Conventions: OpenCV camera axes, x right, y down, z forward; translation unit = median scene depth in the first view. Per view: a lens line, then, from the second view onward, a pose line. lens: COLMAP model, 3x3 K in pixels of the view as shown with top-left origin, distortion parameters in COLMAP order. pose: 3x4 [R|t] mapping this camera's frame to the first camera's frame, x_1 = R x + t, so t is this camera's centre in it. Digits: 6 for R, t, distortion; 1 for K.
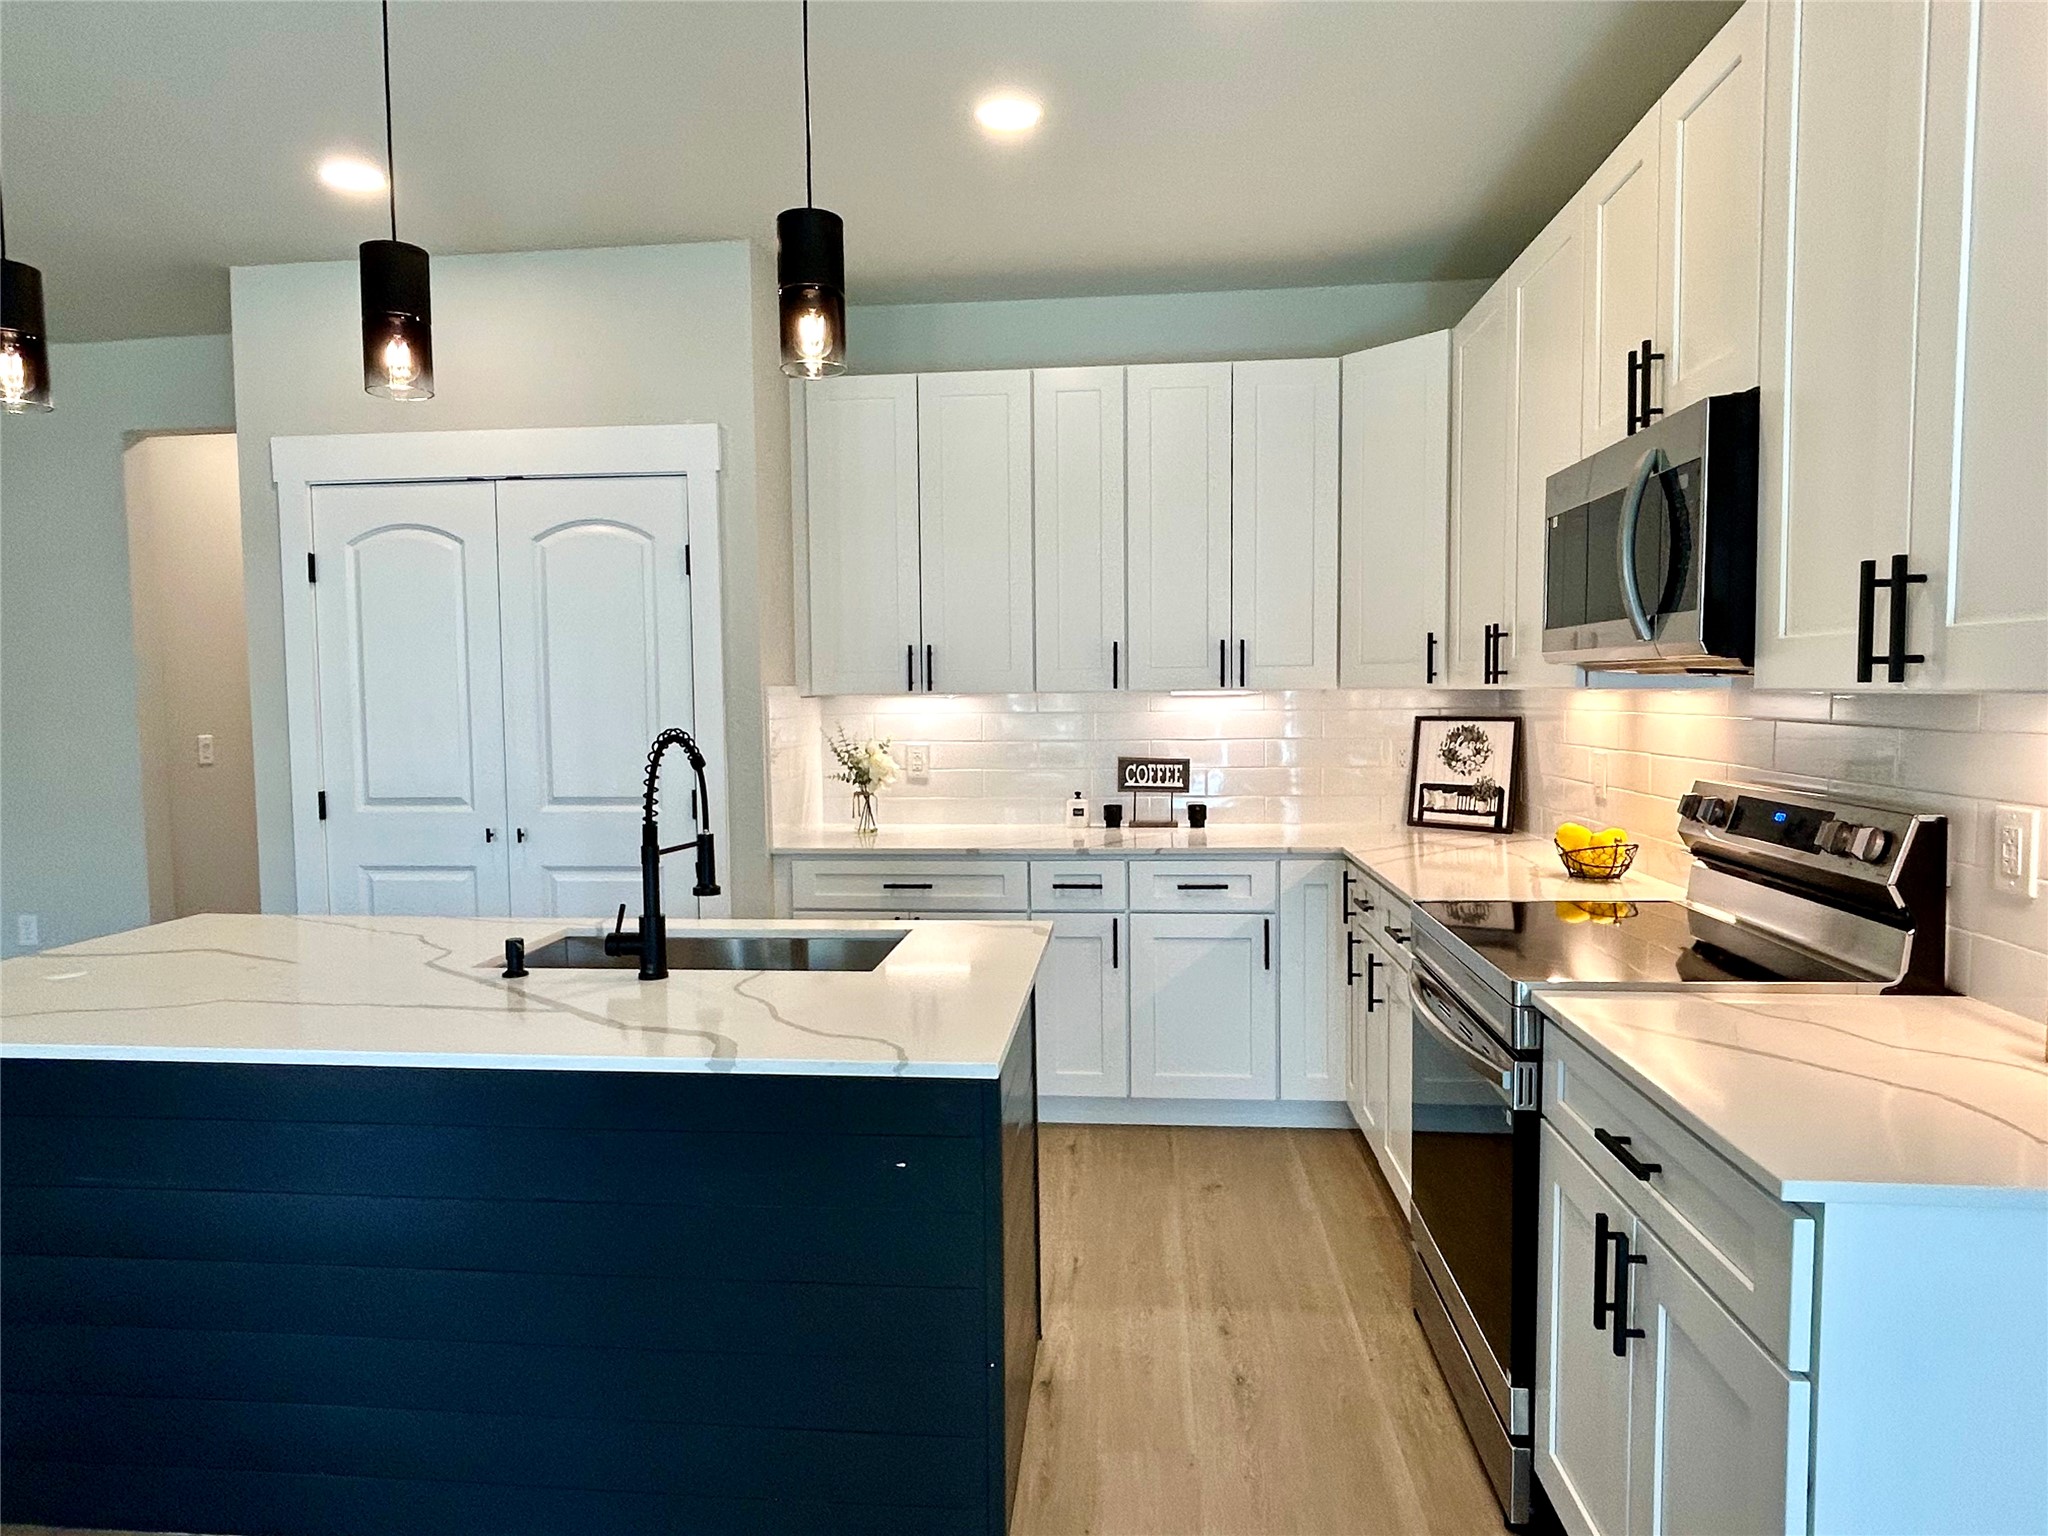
lens RADIAL K [[1233.4, 0, 1018.6], [0, 1233.4, 771.3], [0, 0, 1]] dist [-0.004771, -0.000855]
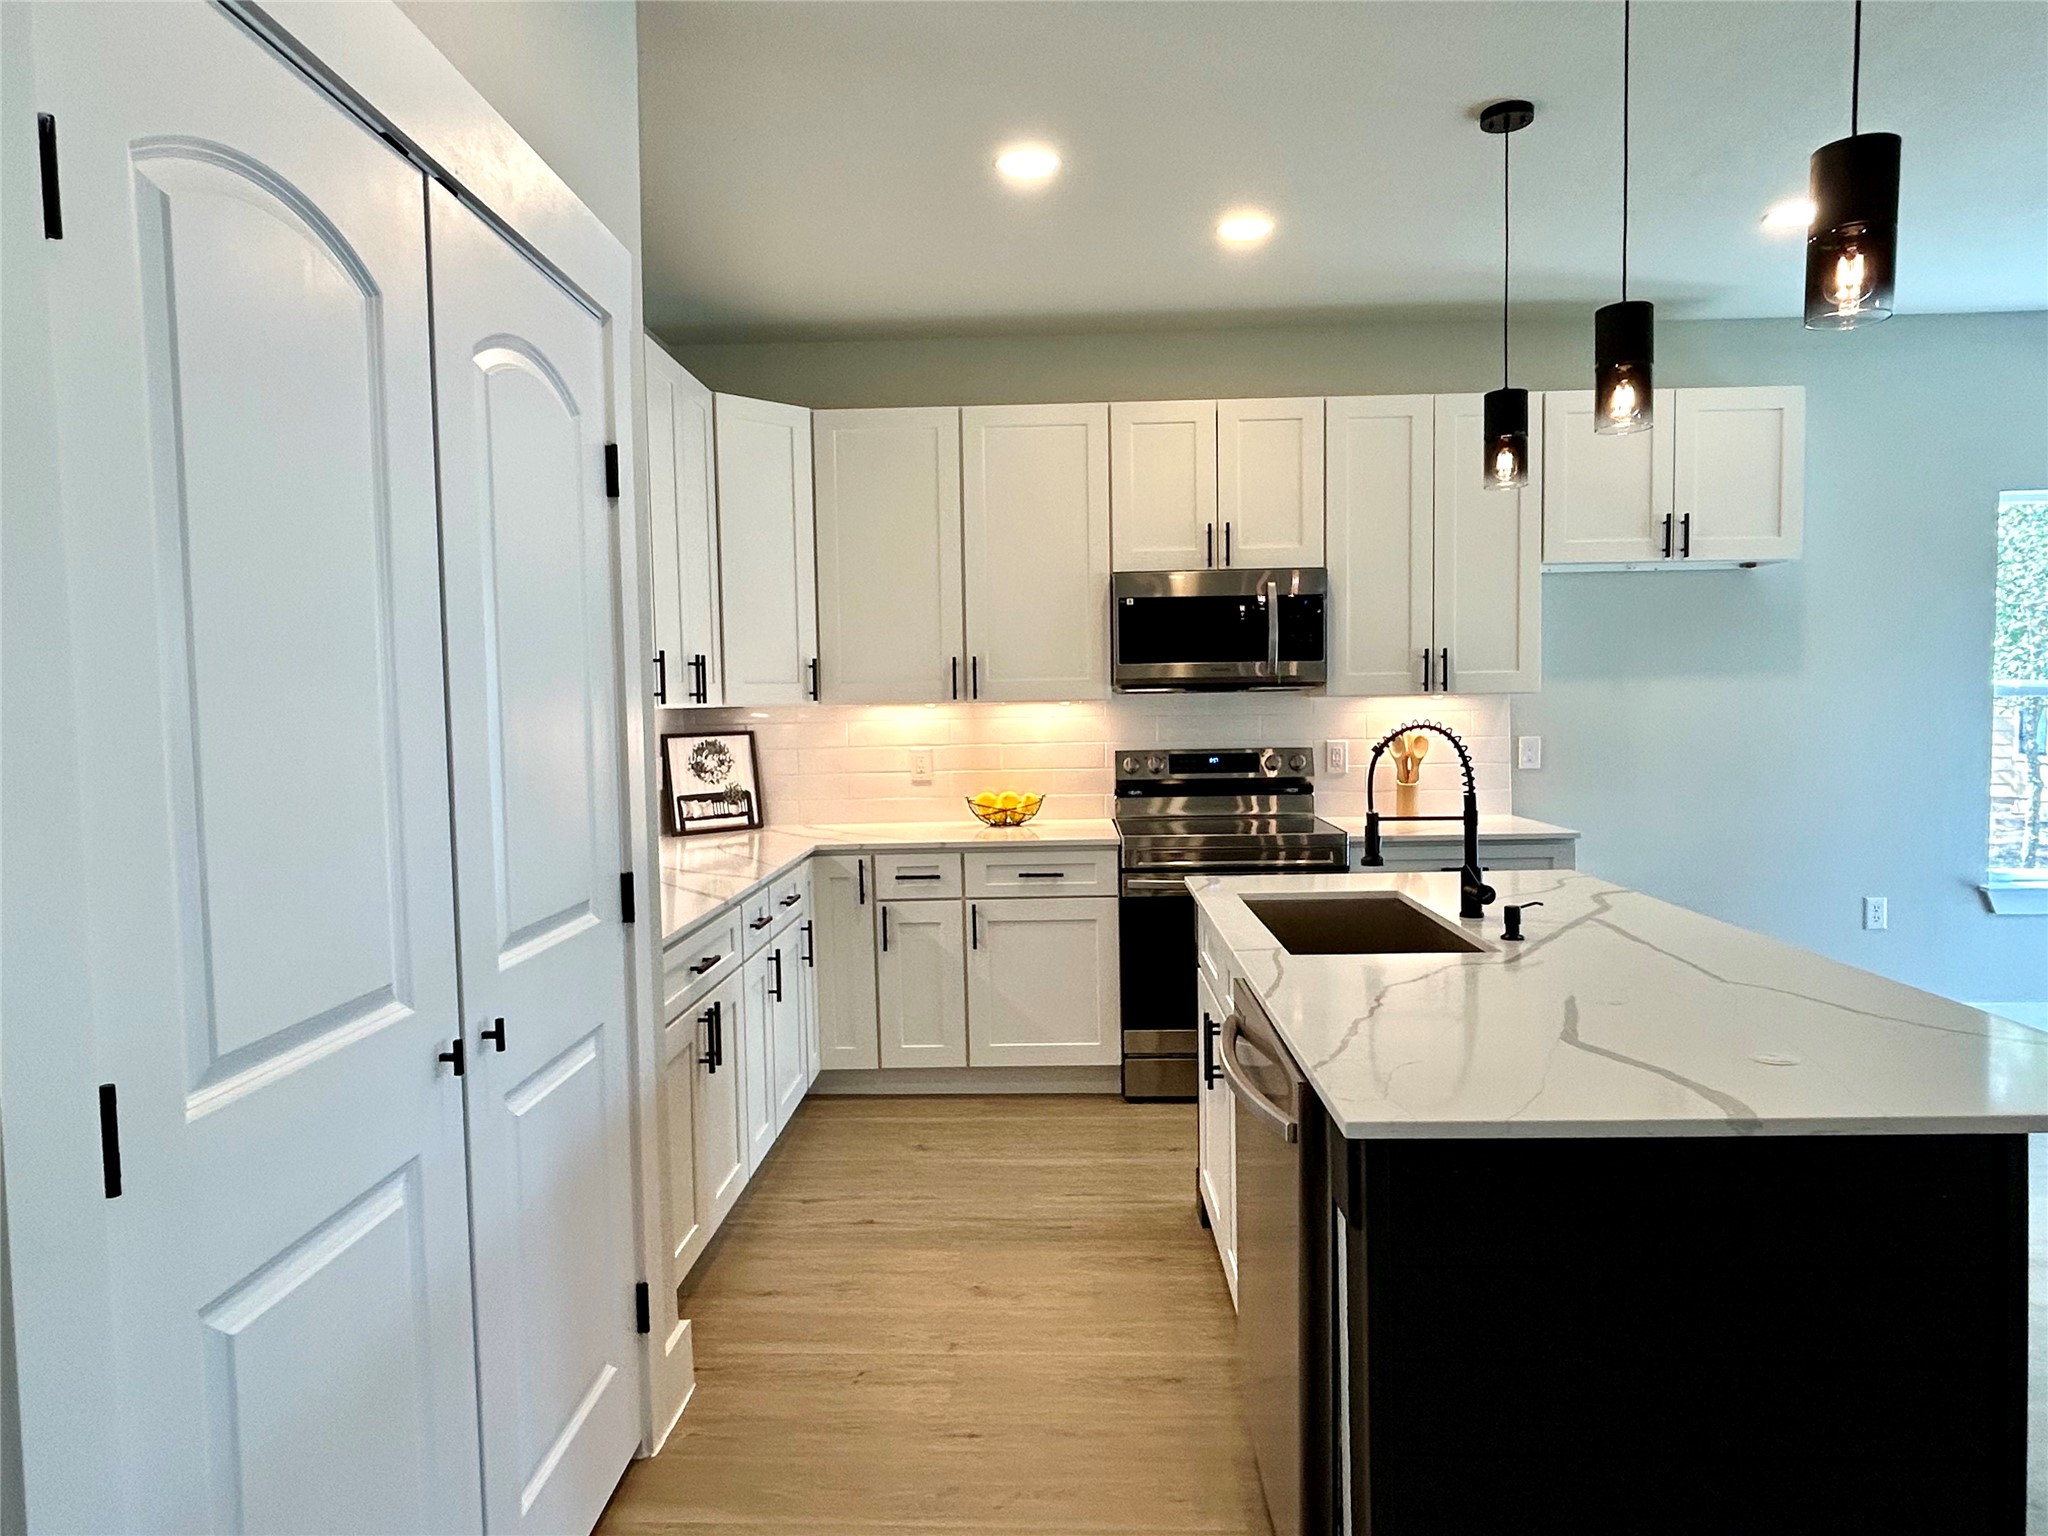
lens RADIAL K [[1226.7, 0, 1012.2], [0, 1226.7, 768.0], [0, 0, 1]] dist [0.000064, 0.001216]
pose [[-0.050735, -0.043189, 0.997778, -0.782648], [0.085557, 0.995204, 0.047428, -0.041983], [-0.995041, 0.087773, -0.046797, 0.785413]]
